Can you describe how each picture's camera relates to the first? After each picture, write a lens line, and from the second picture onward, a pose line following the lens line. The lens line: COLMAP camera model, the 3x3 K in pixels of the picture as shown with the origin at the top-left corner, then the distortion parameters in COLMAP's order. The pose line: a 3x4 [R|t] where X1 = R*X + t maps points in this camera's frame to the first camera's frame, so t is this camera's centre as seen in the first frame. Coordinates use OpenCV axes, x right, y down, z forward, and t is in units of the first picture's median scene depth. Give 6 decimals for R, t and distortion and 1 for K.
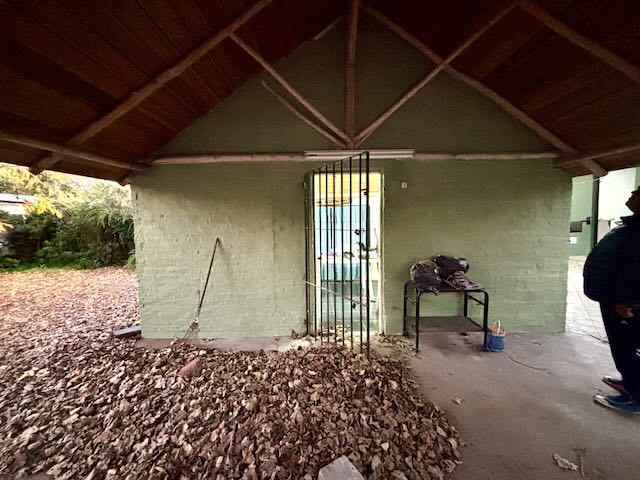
lens RADIAL K [[257.0, 0, 320.3], [0, 257.0, 238.4], [0, 0, 1]] dist [-0.001289, 0.000933]
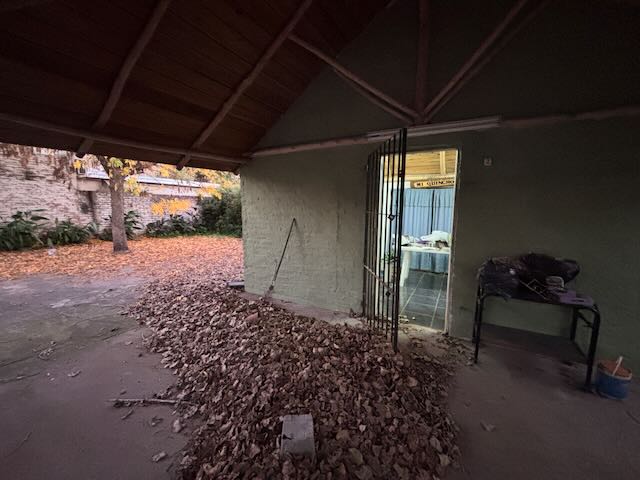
lens RADIAL K [[257.0, 0, 320.7], [0, 257.0, 239.2], [0, 0, 1]] dist [-0.001289, 0.000933]
pose [[0.878632, 0.081464, -0.470499, 0.290119], [-0.049198, 0.995540, 0.080496, -0.006539], [0.474958, -0.047579, 0.878721, 0.032555]]
